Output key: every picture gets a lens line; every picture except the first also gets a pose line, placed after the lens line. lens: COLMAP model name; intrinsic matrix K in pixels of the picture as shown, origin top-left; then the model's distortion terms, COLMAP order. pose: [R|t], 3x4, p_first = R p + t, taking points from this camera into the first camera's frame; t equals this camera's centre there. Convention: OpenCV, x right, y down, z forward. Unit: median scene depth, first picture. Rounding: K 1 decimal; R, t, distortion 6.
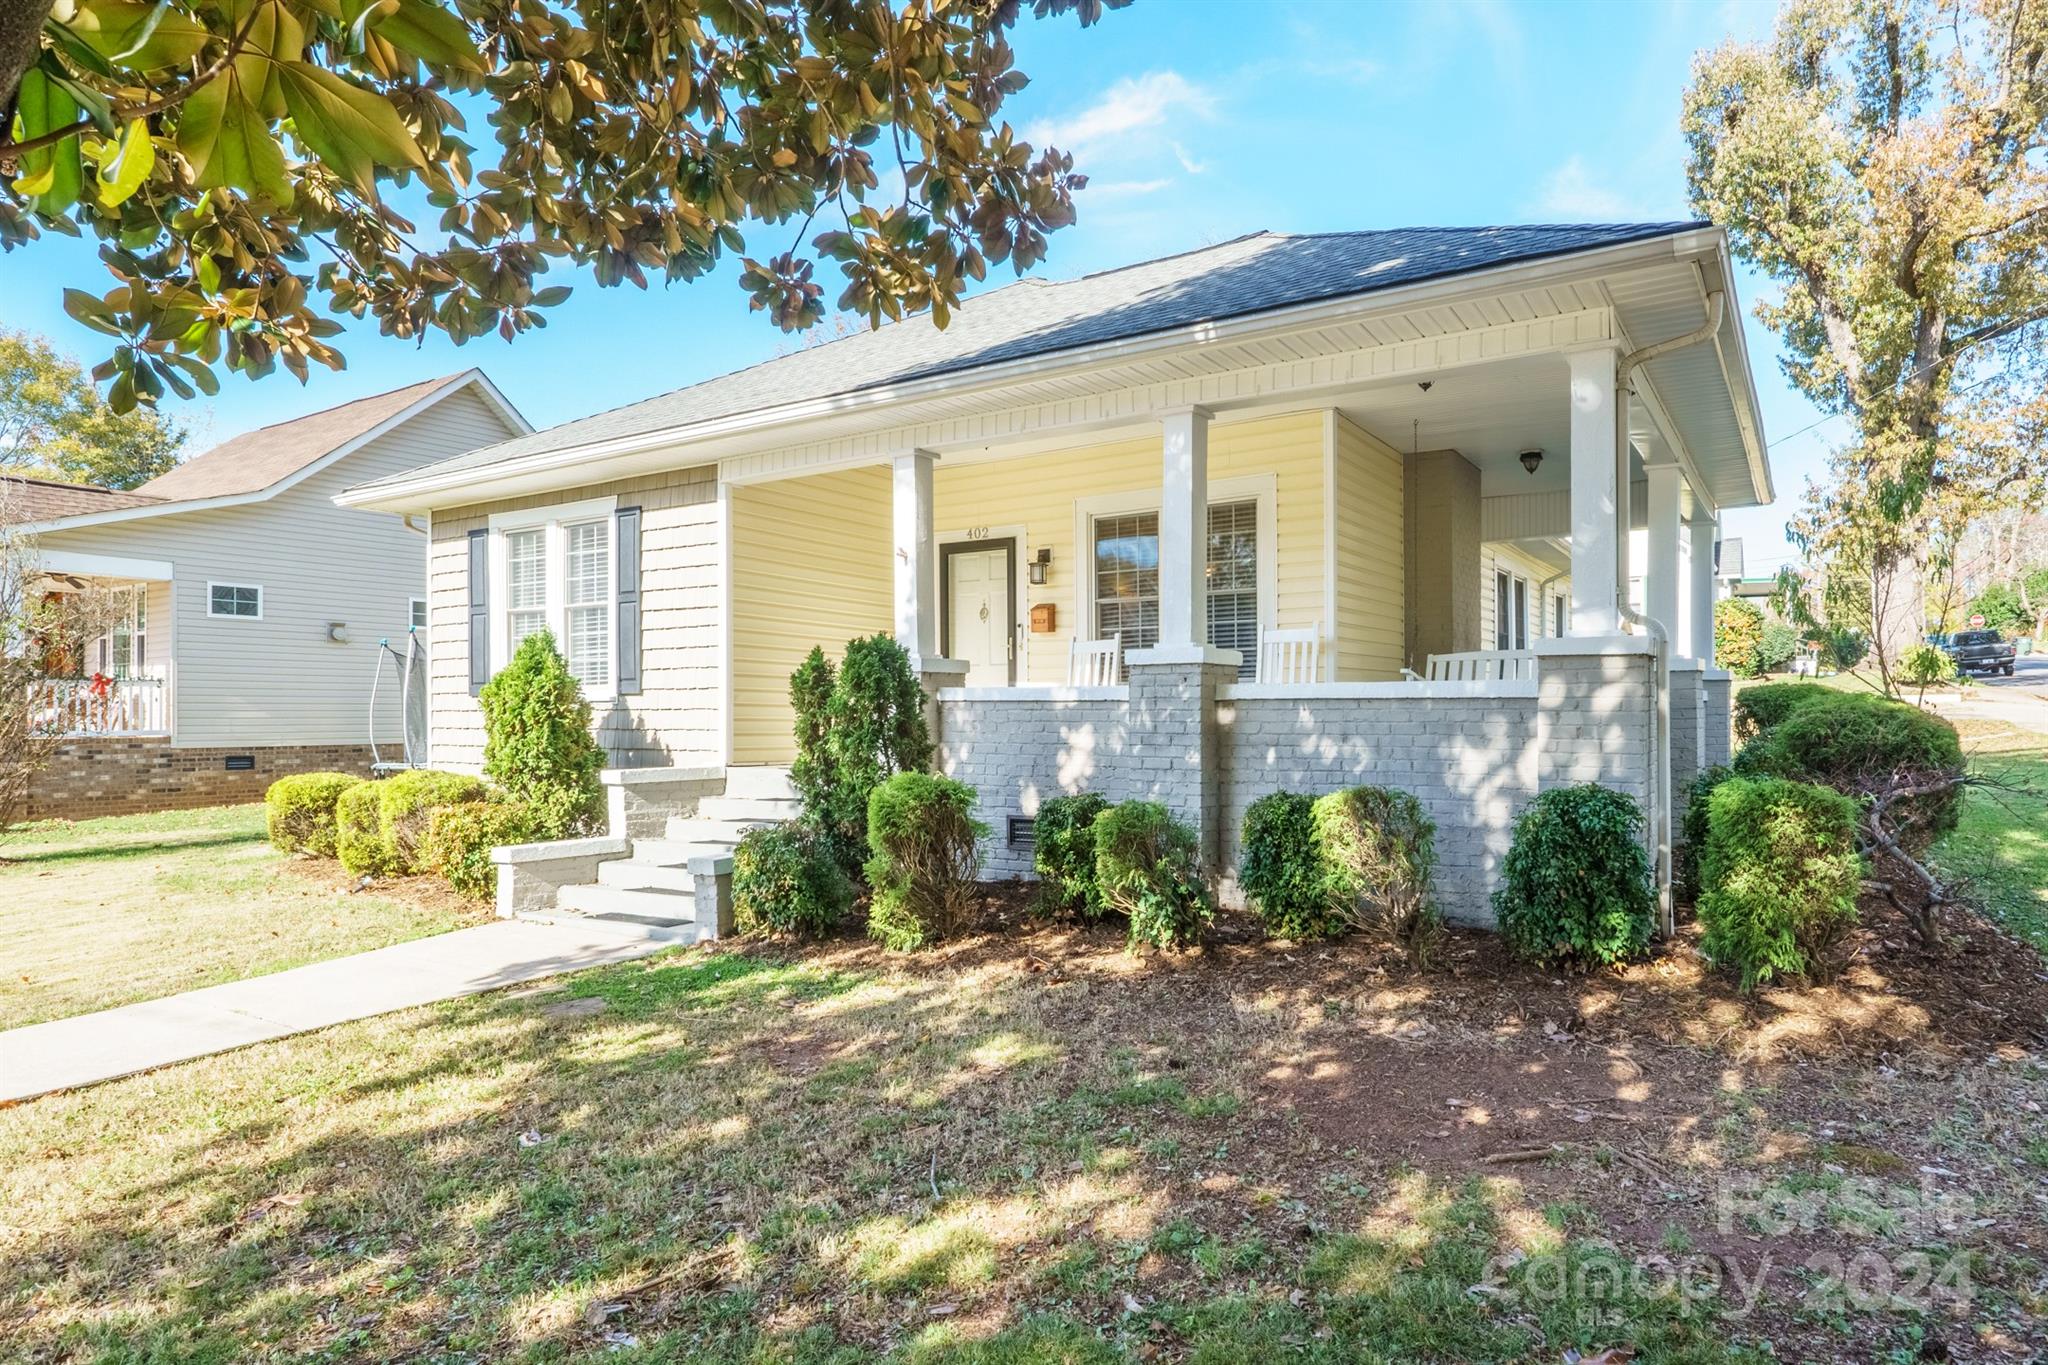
lens RADIAL K [[1172.0, 0, 1025.6], [0, 1172.0, 709.2], [0, 0, 1]] dist [0.002471, 0.000448]
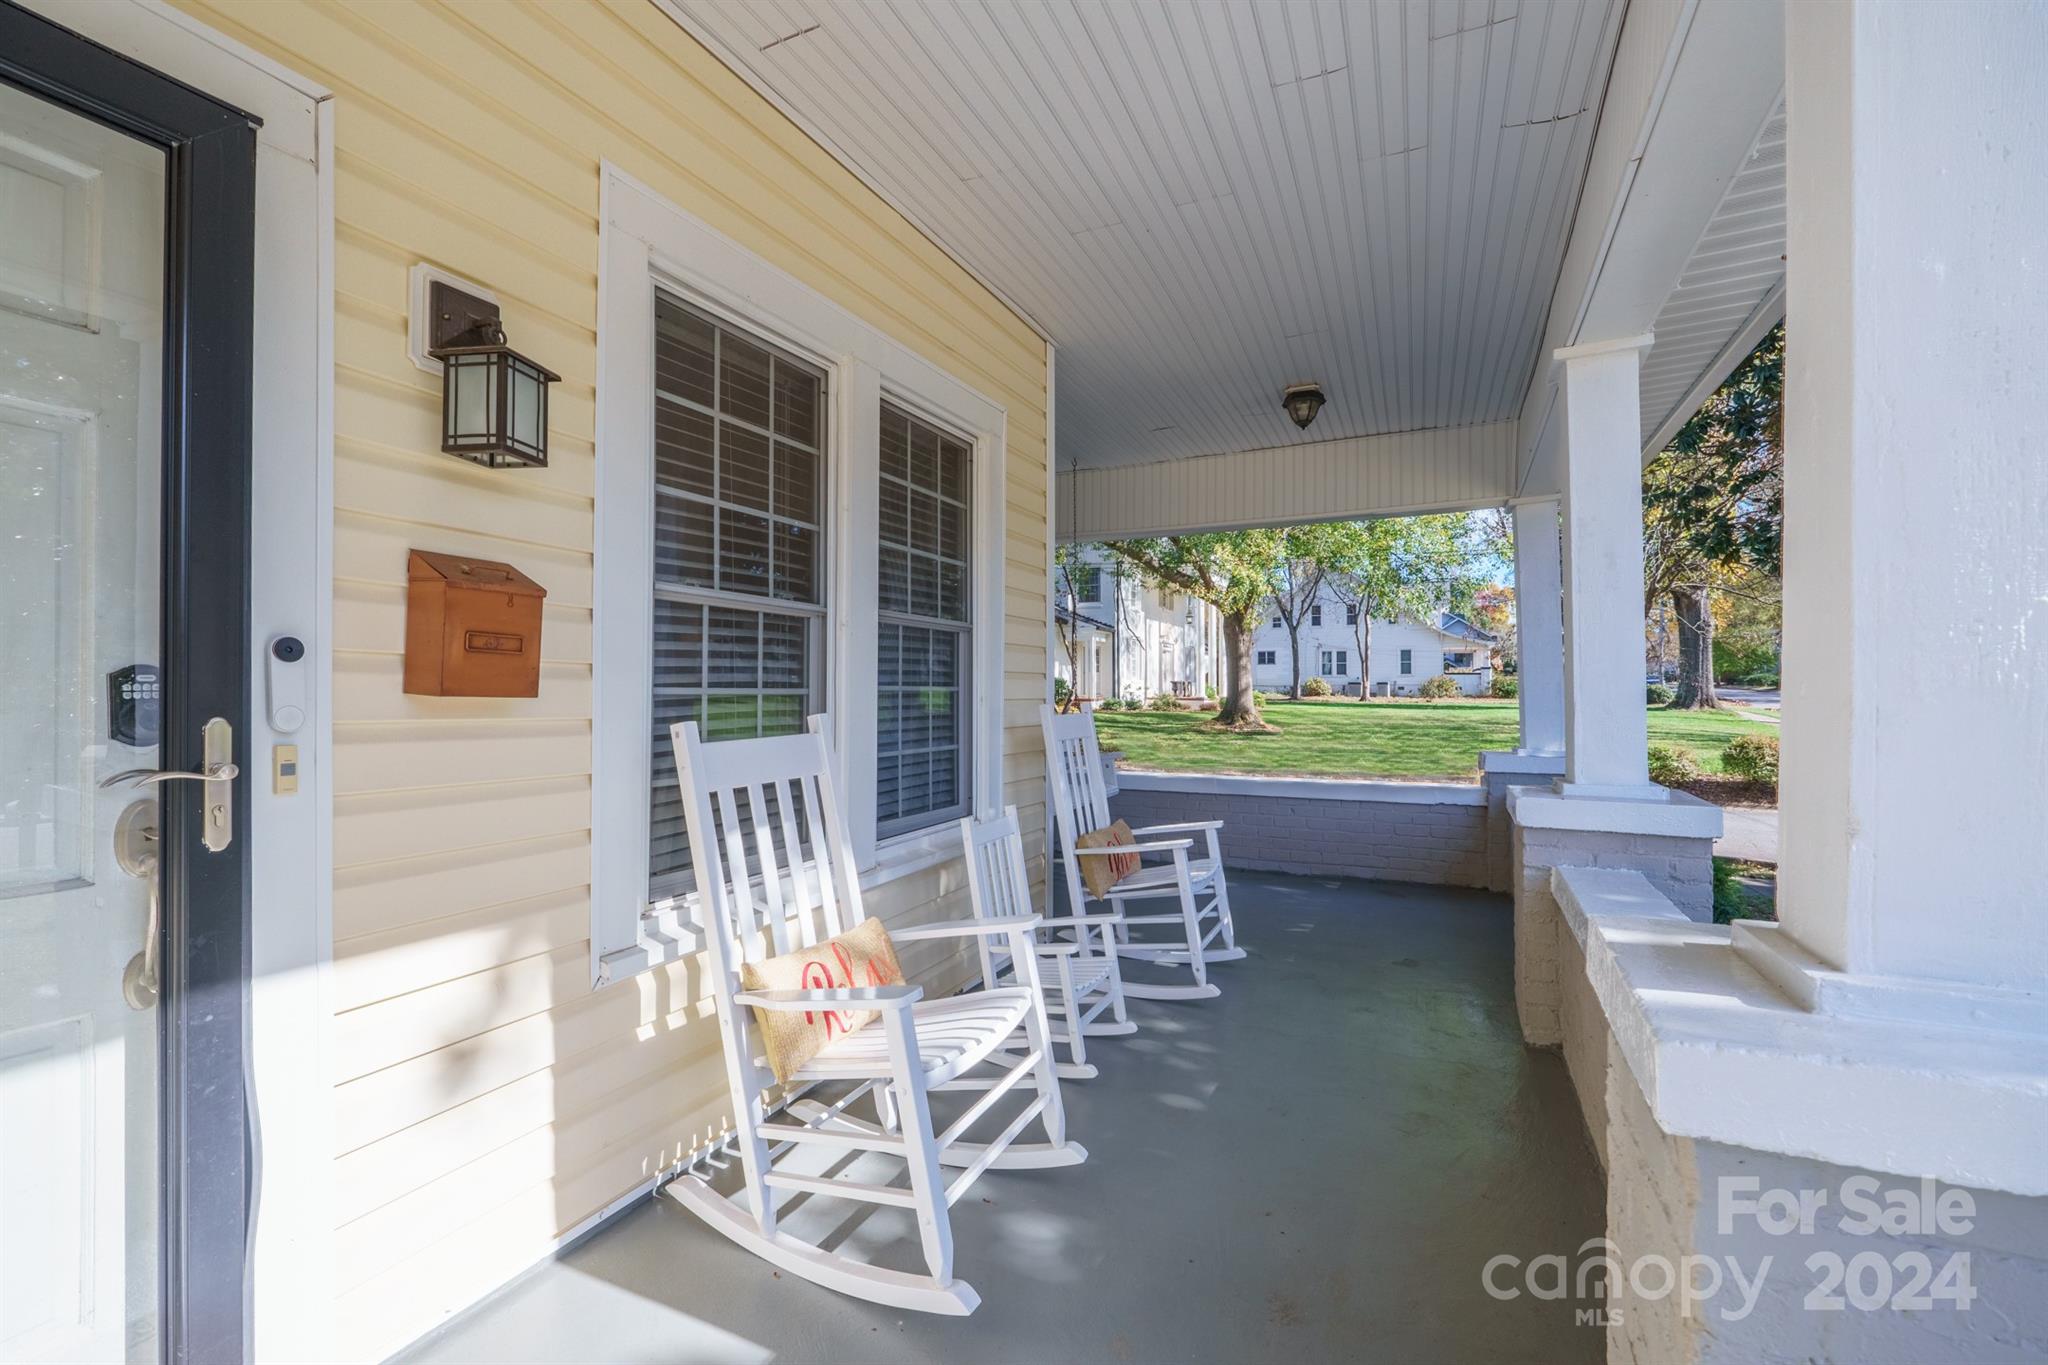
lens RADIAL K [[844.7, 0, 1024.0], [0, 844.7, 682.5], [0, 0, 1]] dist [-0.000192, -0.000051]
pose [[-0.137248, 0.022063, 0.990291, -0.145587], [0.018264, 0.999638, -0.019740, -0.063537], [-0.990368, 0.015377, -0.137601, 0.927573]]
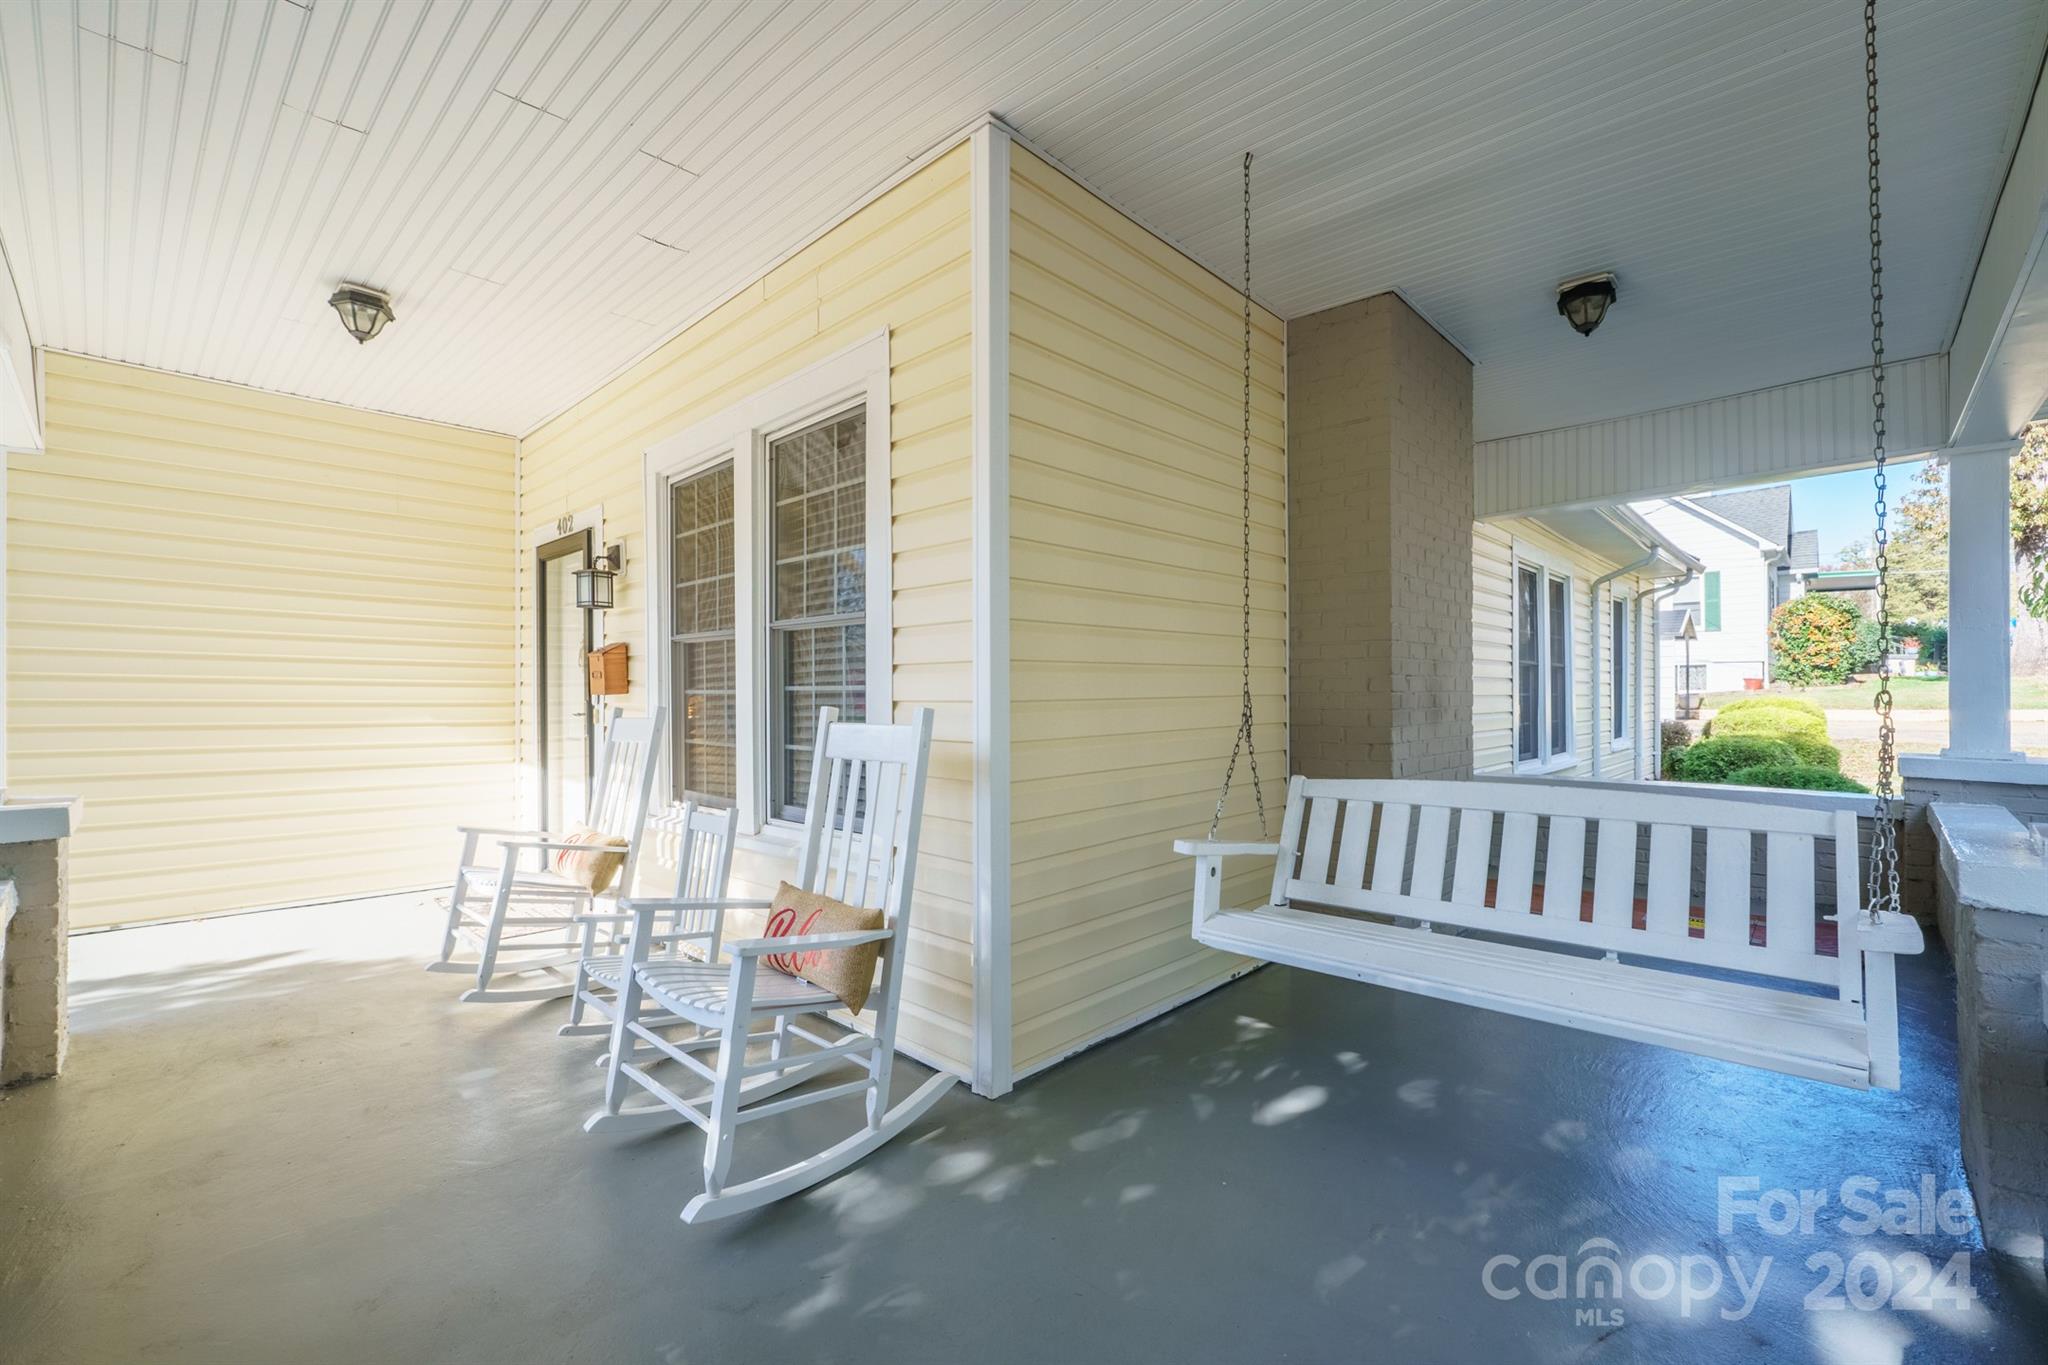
lens RADIAL K [[869.8, 0, 960.3], [0, 869.8, 690.3], [0, 0, 1]] dist [-0.001242, -0.000225]
pose [[0.979434, 0.000267, -0.201763, 0.263498], [0.000310, 0.999996, 0.002828, -0.068119], [0.201762, -0.002833, 0.979430, 0.625309]]
